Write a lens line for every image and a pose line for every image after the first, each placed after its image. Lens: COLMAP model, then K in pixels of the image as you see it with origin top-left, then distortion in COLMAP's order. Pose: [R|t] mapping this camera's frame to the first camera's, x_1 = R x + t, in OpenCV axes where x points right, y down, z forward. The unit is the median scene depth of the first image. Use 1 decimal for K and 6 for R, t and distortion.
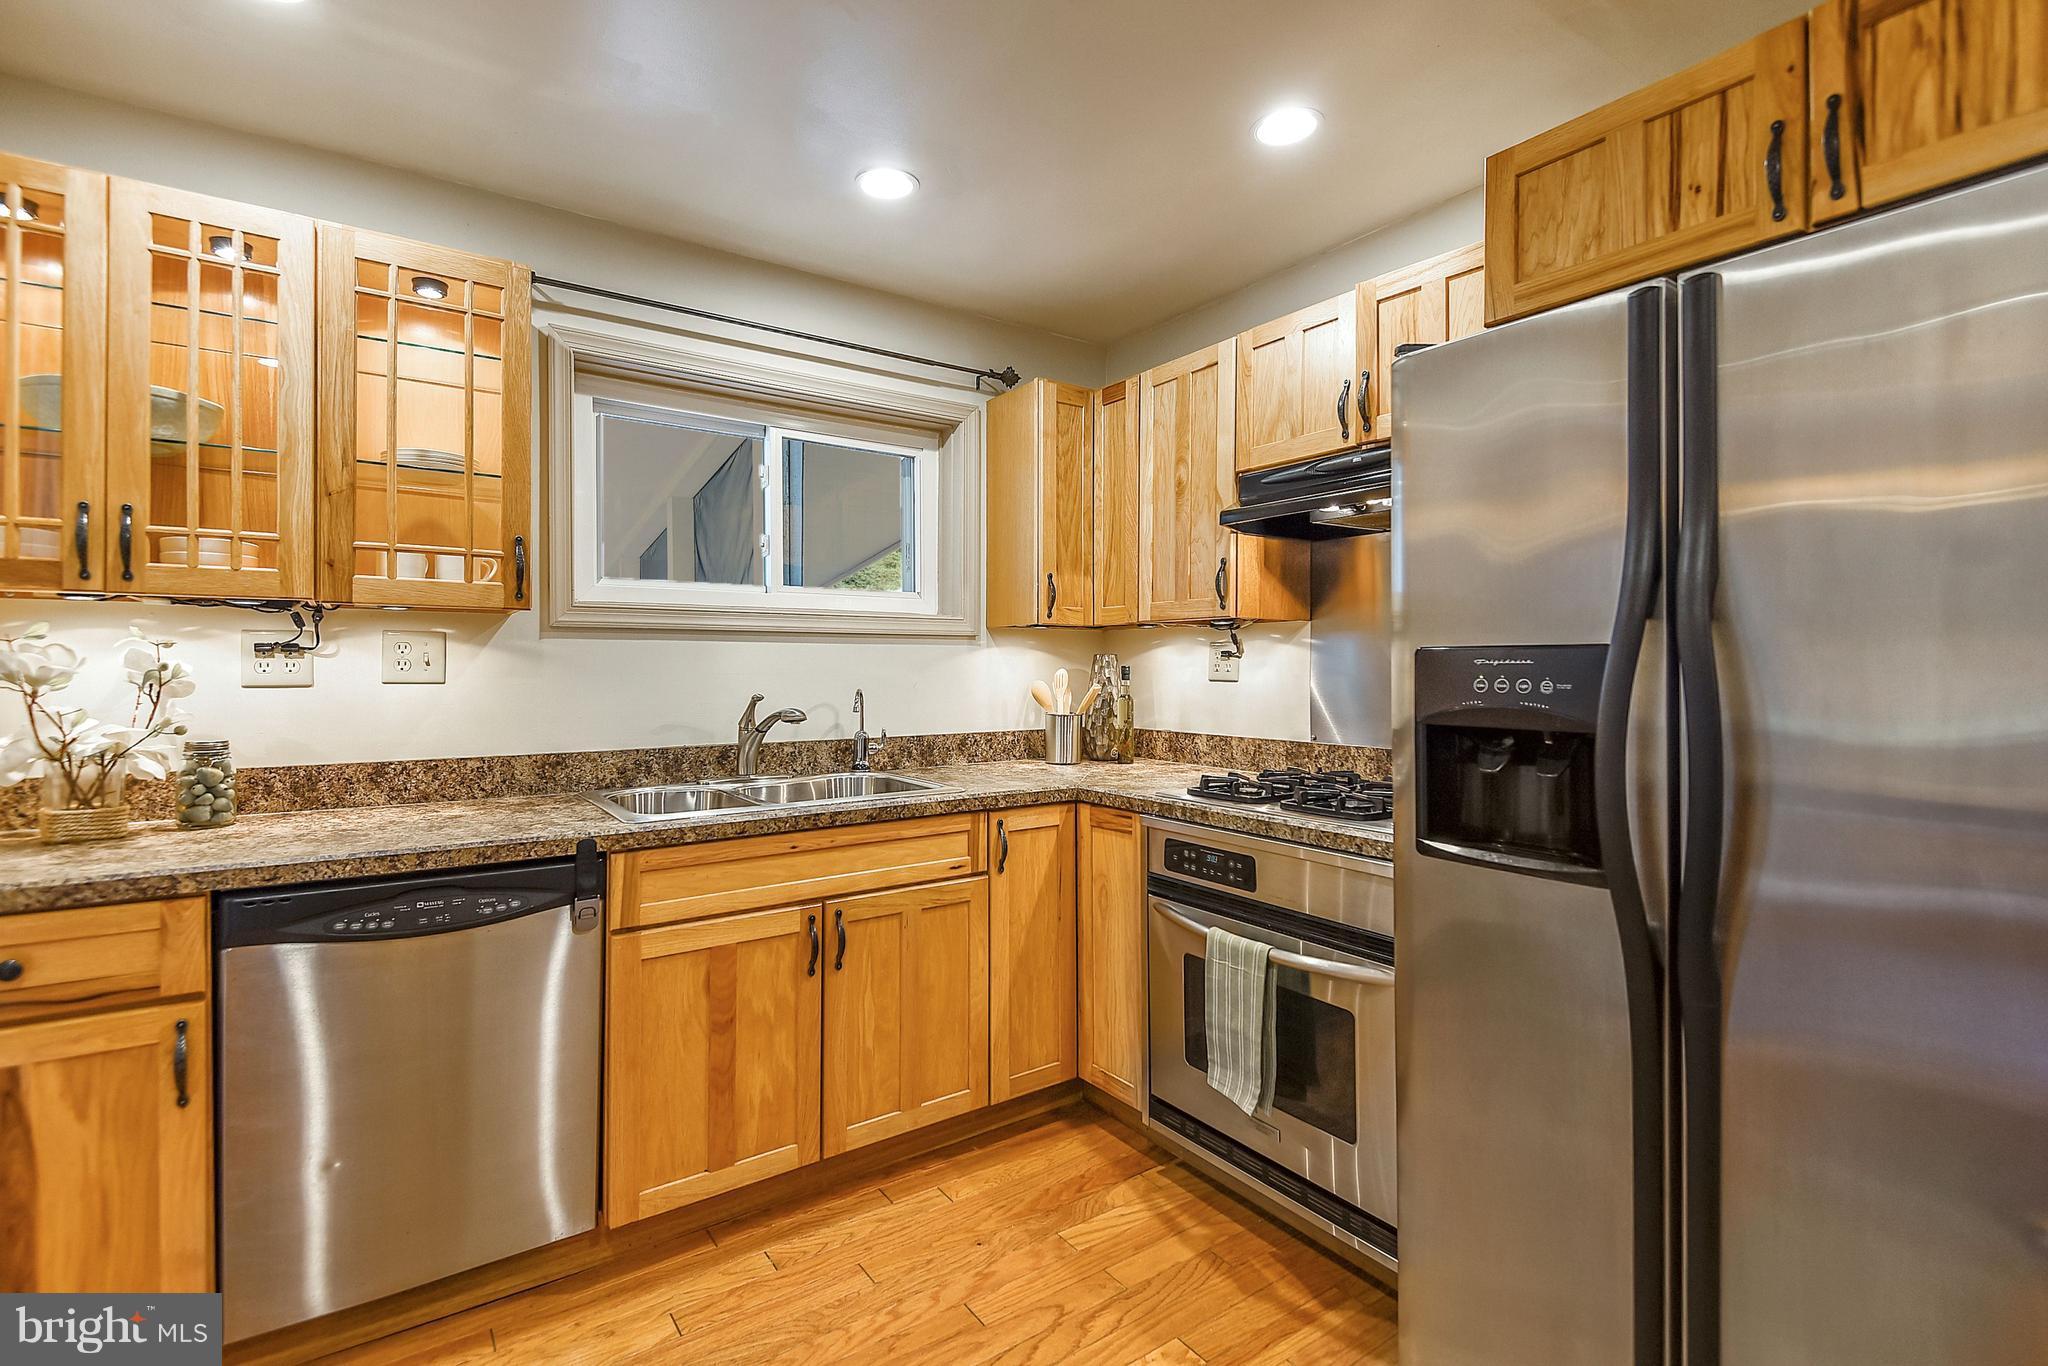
lens RADIAL K [[936.4, 0, 1016.4], [0, 936.4, 671.7], [0, 0, 1]] dist [0.017578, -0.011485]
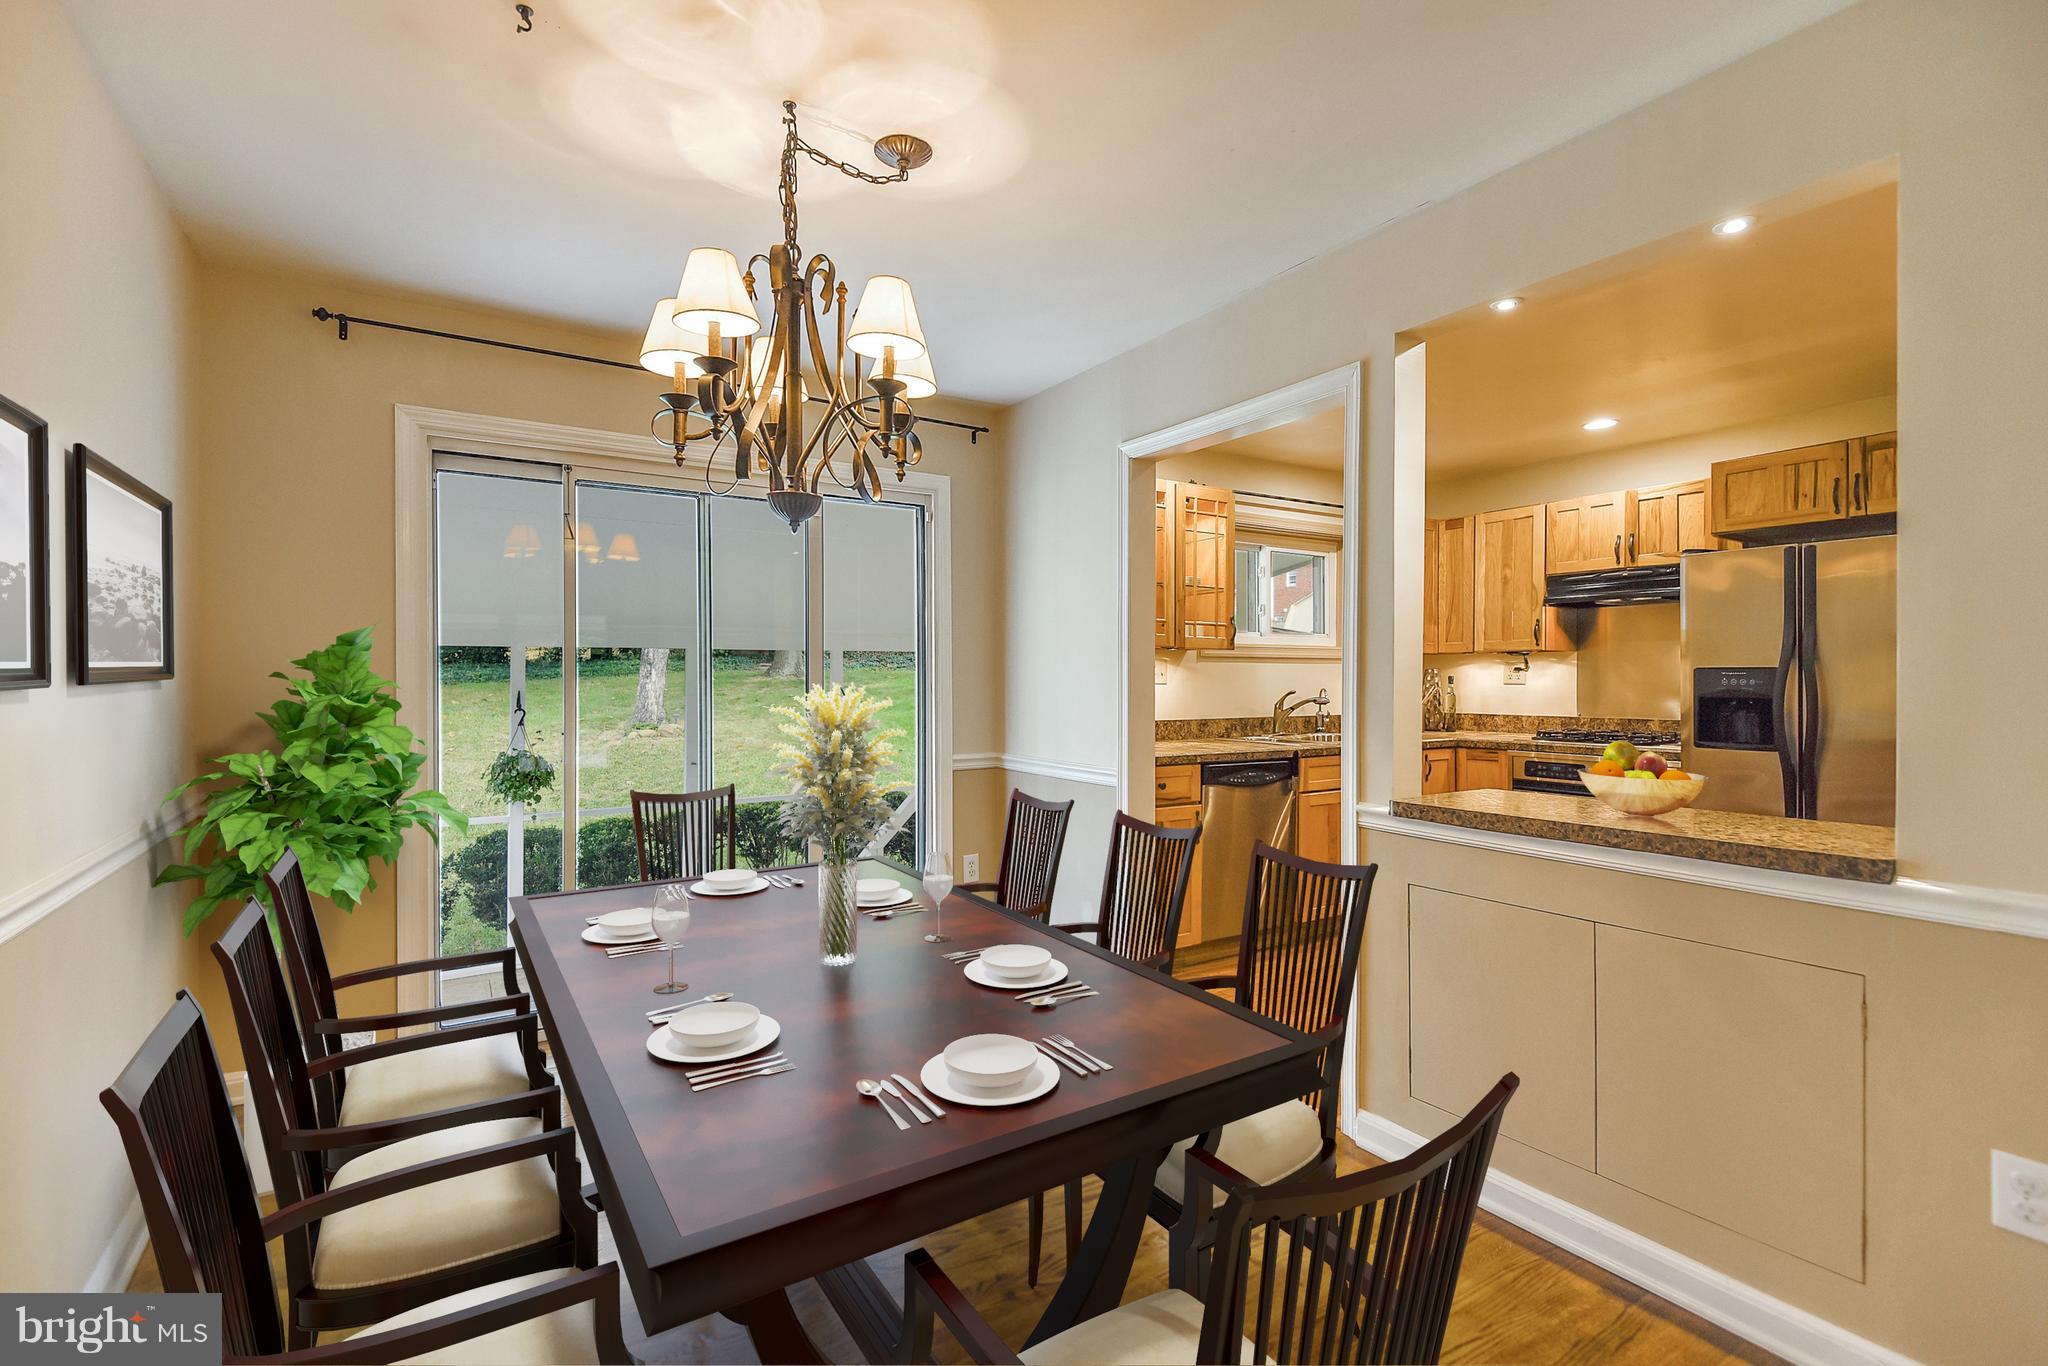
lens RADIAL K [[936.4, 0, 1012.6], [0, 936.4, 680.9], [0, 0, 1]] dist [0.017578, -0.011485]
pose [[0.999084, -0.000305, -0.042785, -0.931954], [0.000189, 0.999996, -0.002713, 0.011649], [0.042786, 0.002703, 0.999081, -1.166436]]
